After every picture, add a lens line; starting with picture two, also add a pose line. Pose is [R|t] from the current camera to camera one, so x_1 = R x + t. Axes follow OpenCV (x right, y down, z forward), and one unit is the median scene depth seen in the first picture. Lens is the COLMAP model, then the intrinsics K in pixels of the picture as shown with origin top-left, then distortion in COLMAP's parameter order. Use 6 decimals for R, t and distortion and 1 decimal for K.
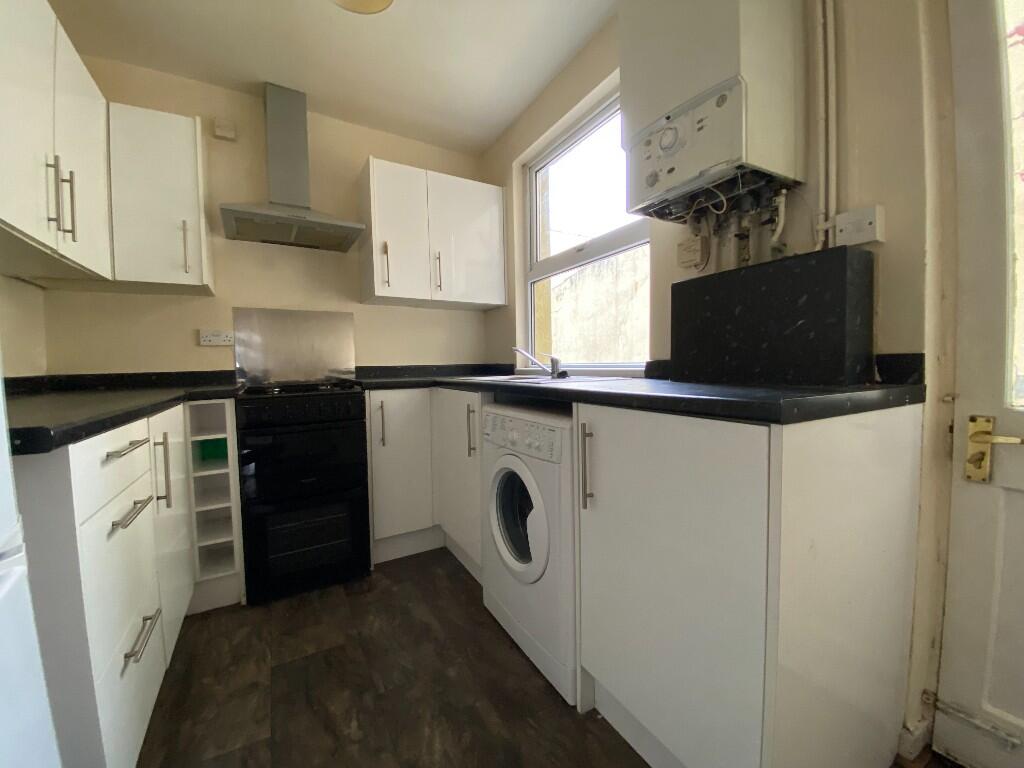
lens RADIAL K [[415.8, 0, 514.7], [0, 415.8, 378.4], [0, 0, 1]] dist [-0.022782, -0.003685]
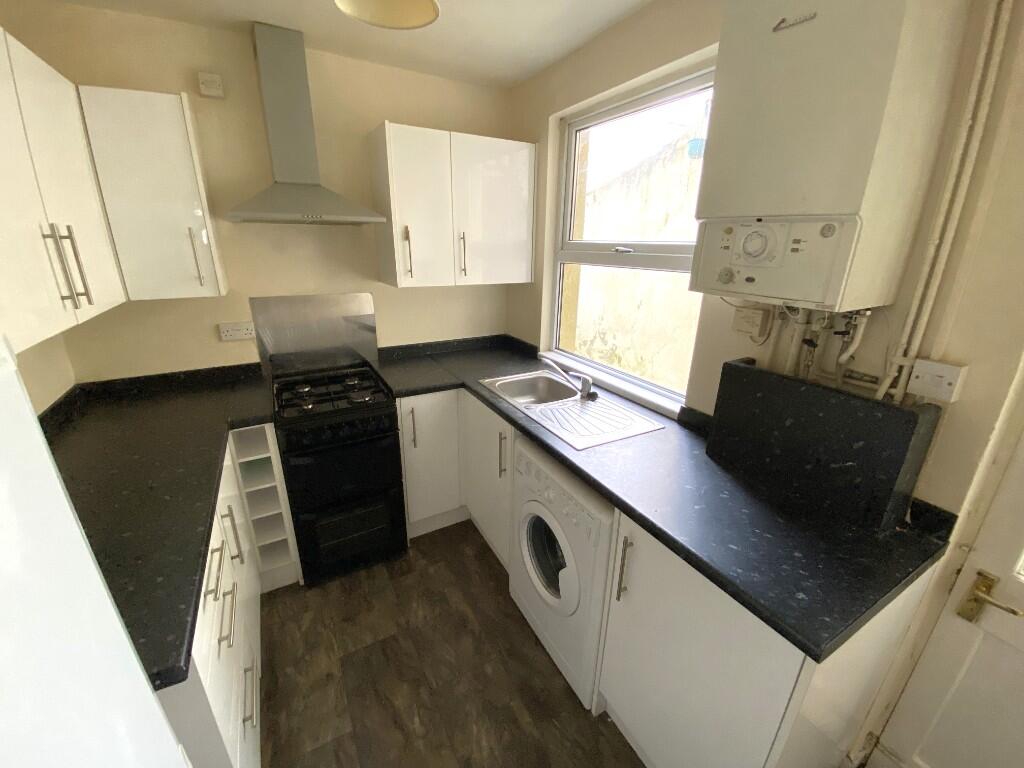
lens RADIAL K [[417.2, 0, 514.6], [0, 417.2, 381.8], [0, 0, 1]] dist [-0.023600, -0.003220]
pose [[0.999313, 0.037056, 0.000721, -0.087688], [-0.035772, 0.959216, 0.280402, -0.364669], [0.009699, -0.280235, 0.959883, 0.046918]]
